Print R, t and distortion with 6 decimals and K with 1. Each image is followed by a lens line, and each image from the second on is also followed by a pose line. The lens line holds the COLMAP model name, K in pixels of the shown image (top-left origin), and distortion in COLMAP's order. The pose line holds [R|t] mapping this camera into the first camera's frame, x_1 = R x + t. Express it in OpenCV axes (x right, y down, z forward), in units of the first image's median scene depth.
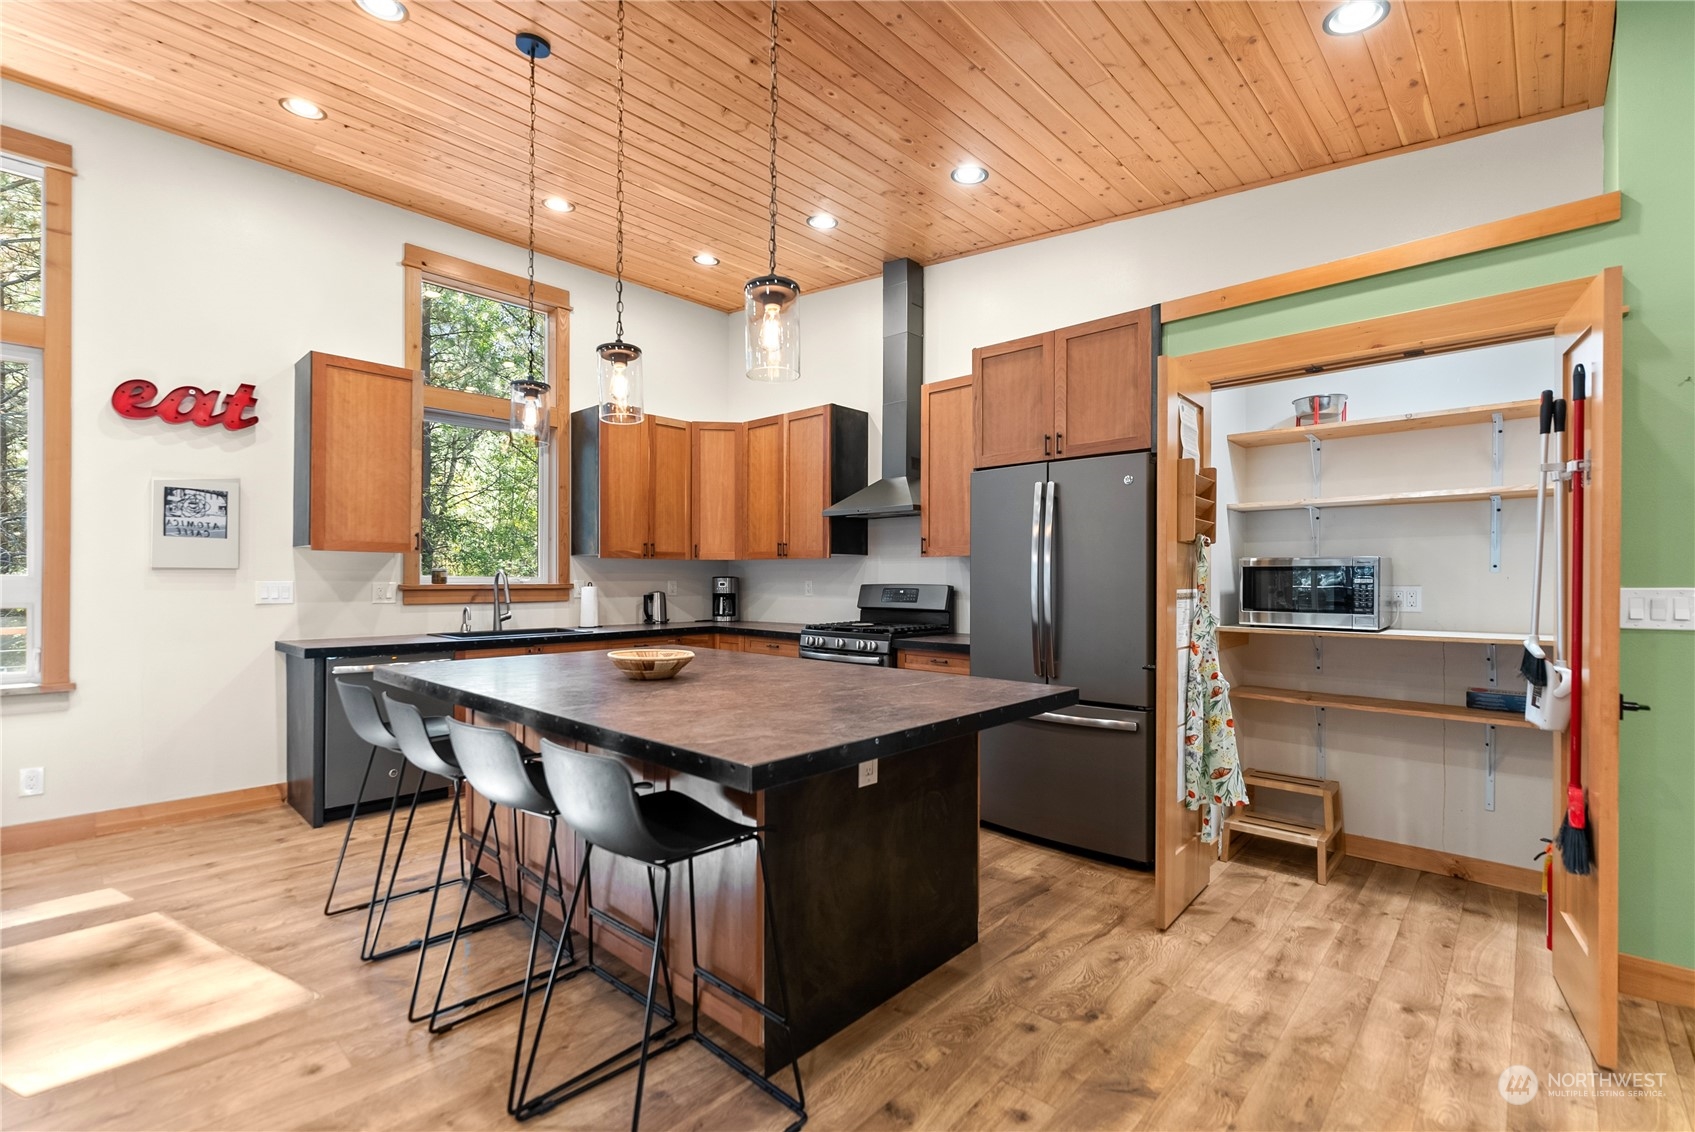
lens RADIAL K [[754.0, 0, 849.3], [0, 754.0, 580.5], [0, 0, 1]] dist [-0.000172, 0.002438]
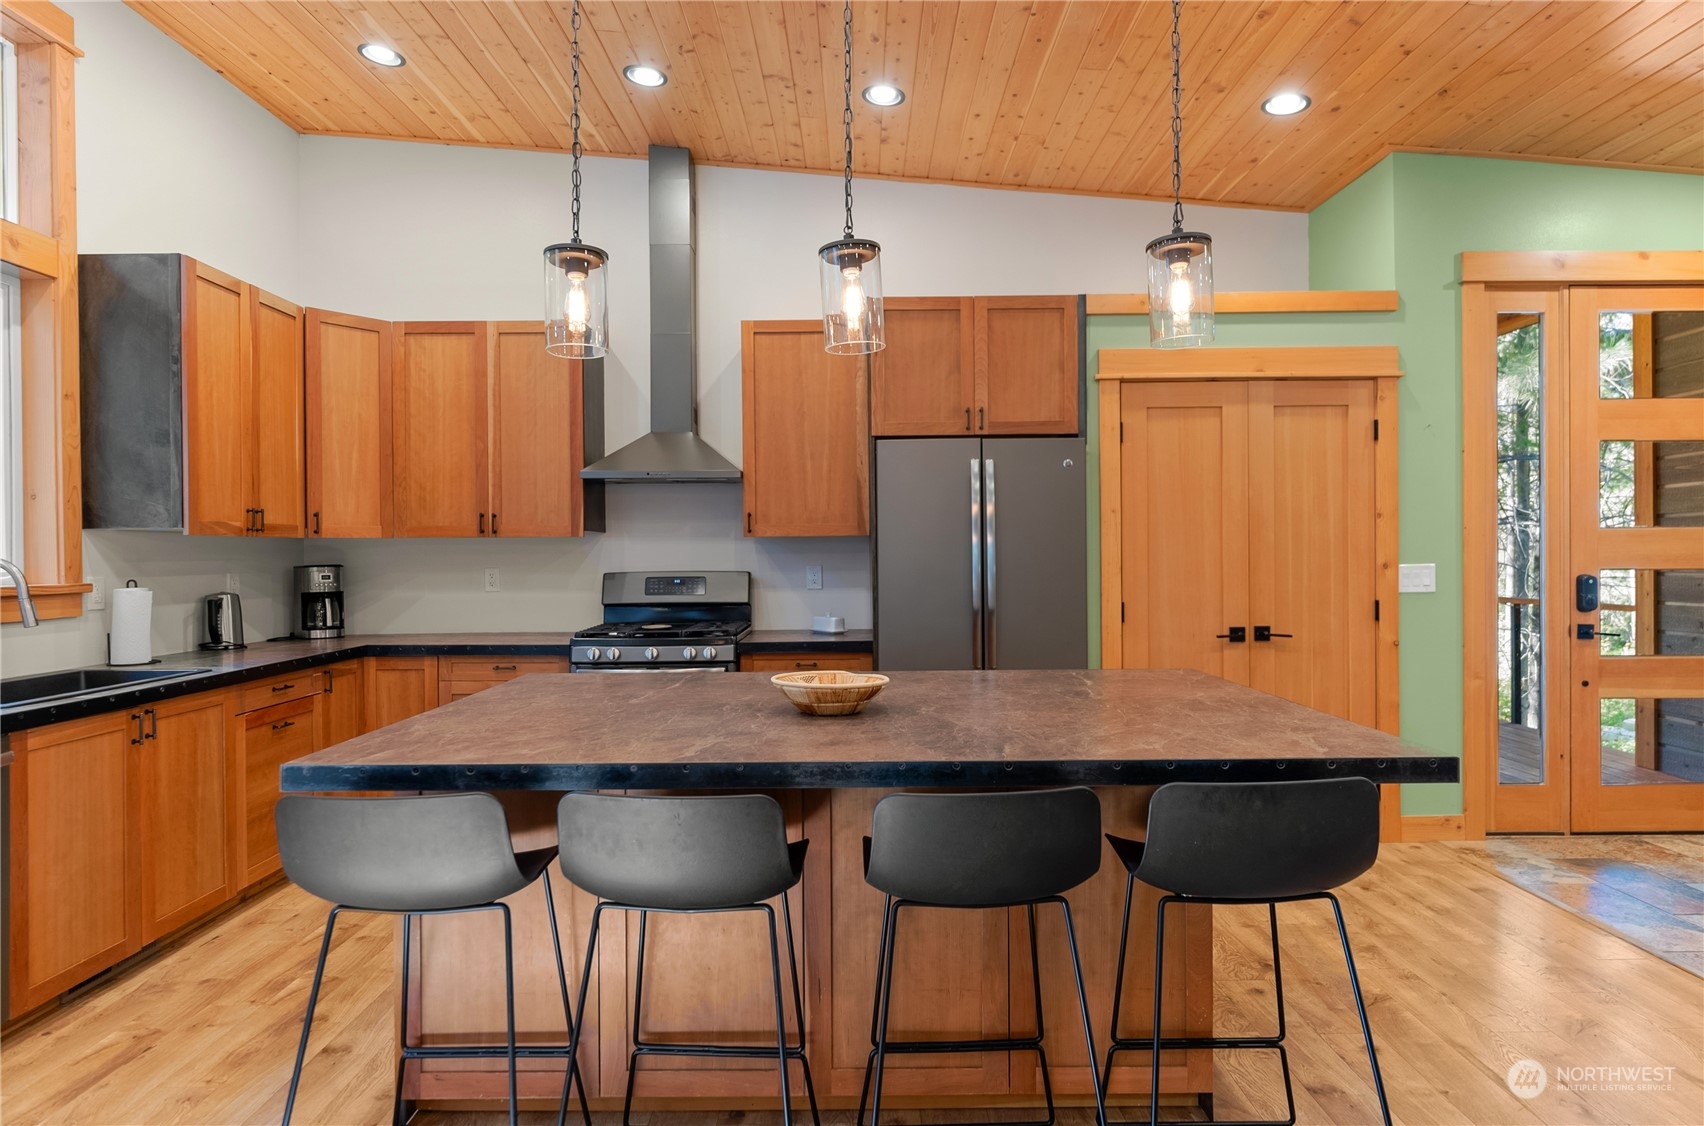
lens RADIAL K [[955.8, 0, 858.4], [0, 955.8, 551.5], [0, 0, 1]] dist [0.002448, 0.001273]
pose [[0.733892, -0.007461, 0.679225, -0.628924], [0.012365, 0.999921, -0.002377, -0.014985], [-0.679153, 0.010143, 0.733926, 0.228457]]
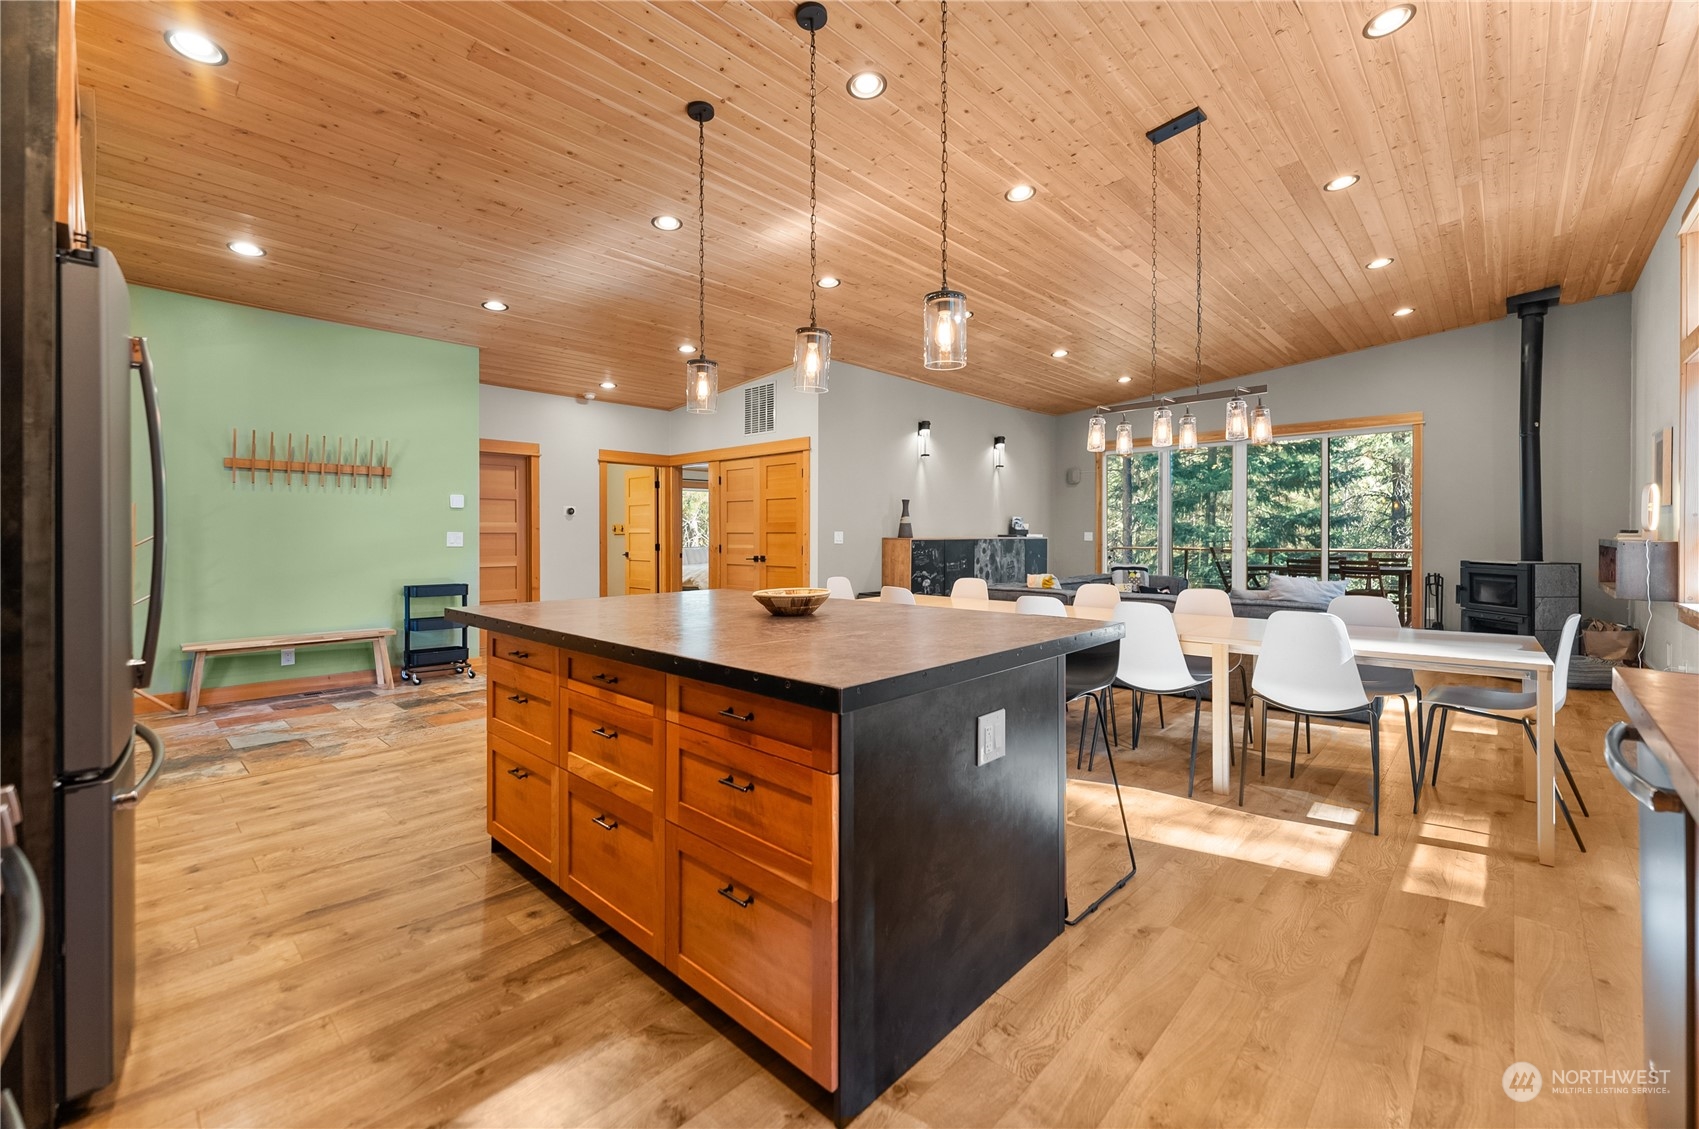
lens RADIAL K [[702.3, 0, 856.7], [0, 702.3, 534.6], [0, 0, 1]] dist [-0.002905, -0.000224]
pose [[-0.999976, -0.003530, 0.005897, -0.258762], [-0.003528, 0.999994, 0.000250, 0.013685], [-0.005897, 0.000229, -0.999983, 1.449157]]
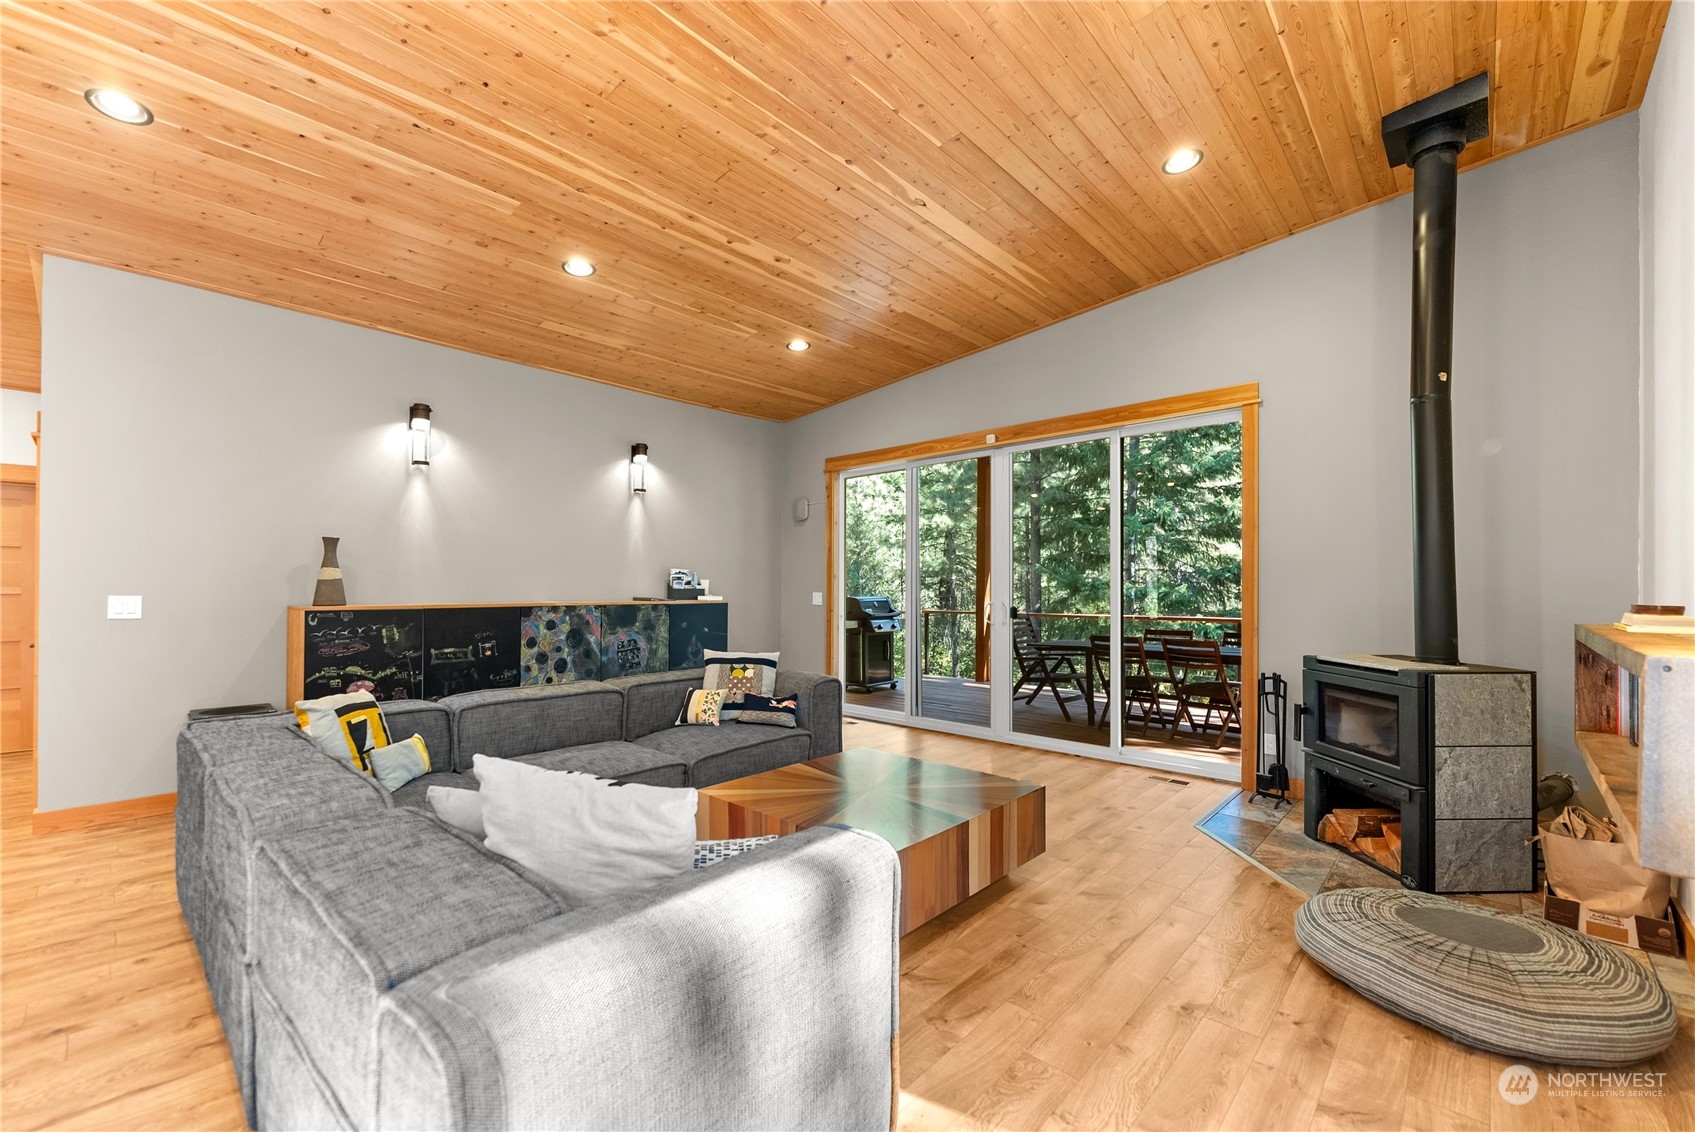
lens RADIAL K [[688.4, 0, 850.8], [0, 688.4, 582.5], [0, 0, 1]] dist [0.002790, -0.001258]
pose [[-0.999980, -0.005731, 0.002715, -1.272460], [-0.005757, 0.999937, -0.009584, -0.009242], [-0.002660, -0.009600, -0.999950, 0.483985]]
